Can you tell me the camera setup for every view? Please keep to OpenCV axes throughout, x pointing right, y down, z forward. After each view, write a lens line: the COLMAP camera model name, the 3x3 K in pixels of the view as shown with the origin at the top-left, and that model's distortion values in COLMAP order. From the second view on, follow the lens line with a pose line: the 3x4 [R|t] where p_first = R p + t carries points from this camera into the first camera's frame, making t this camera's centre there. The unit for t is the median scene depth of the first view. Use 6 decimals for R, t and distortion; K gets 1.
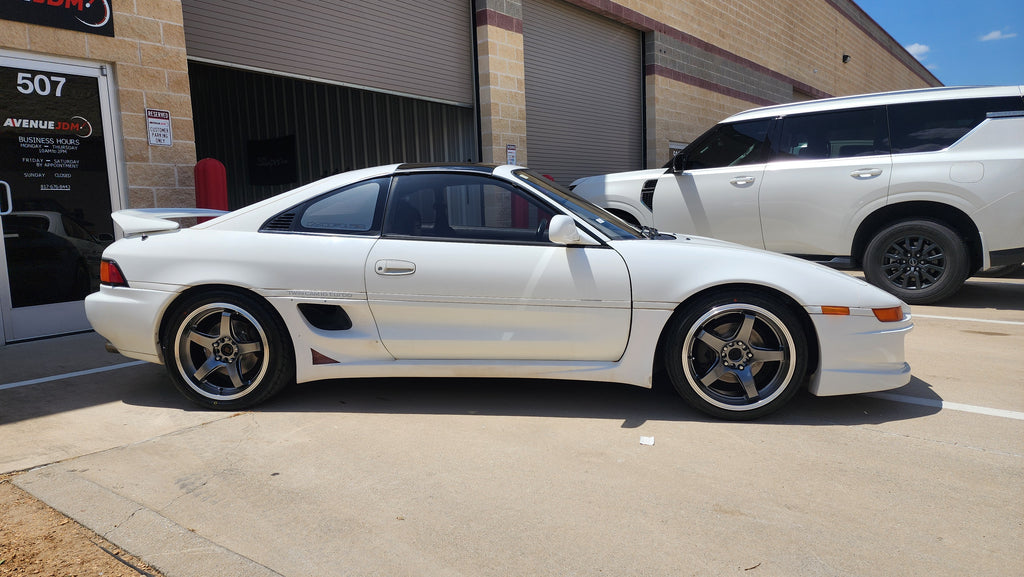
lens RADIAL K [[692.5, 0, 496.9], [0, 692.5, 287.6], [0, 0, 1]] dist [0.065058, -0.057451]
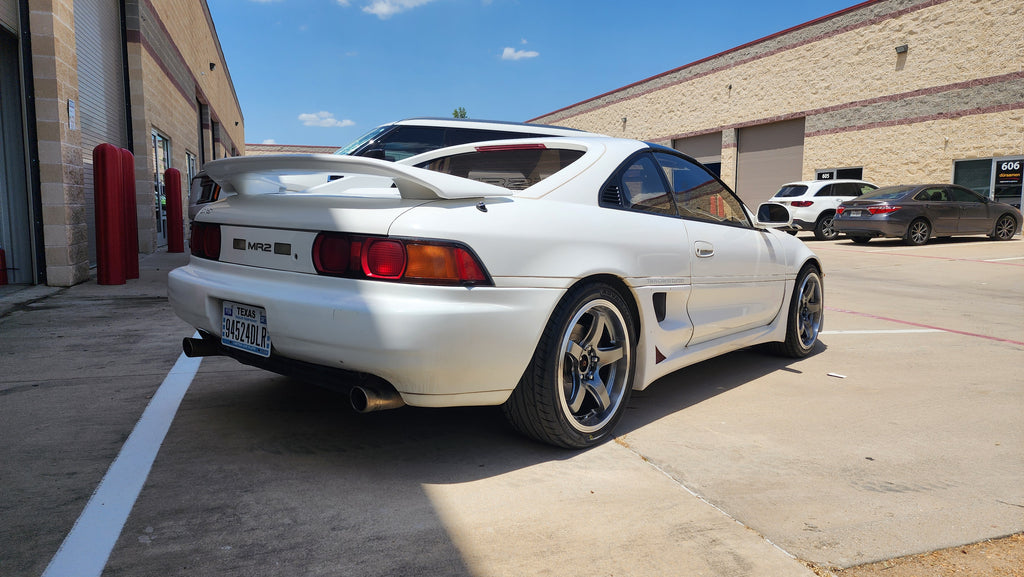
lens RADIAL K [[692.5, 0, 496.9], [0, 692.5, 287.6], [0, 0, 1]] dist [0.065058, -0.057451]
pose [[0.538762, -0.049396, 0.841009, -1.155622], [0.054558, 0.998230, 0.023680, -0.015338], [-0.840689, 0.033126, 0.540503, 0.746111]]
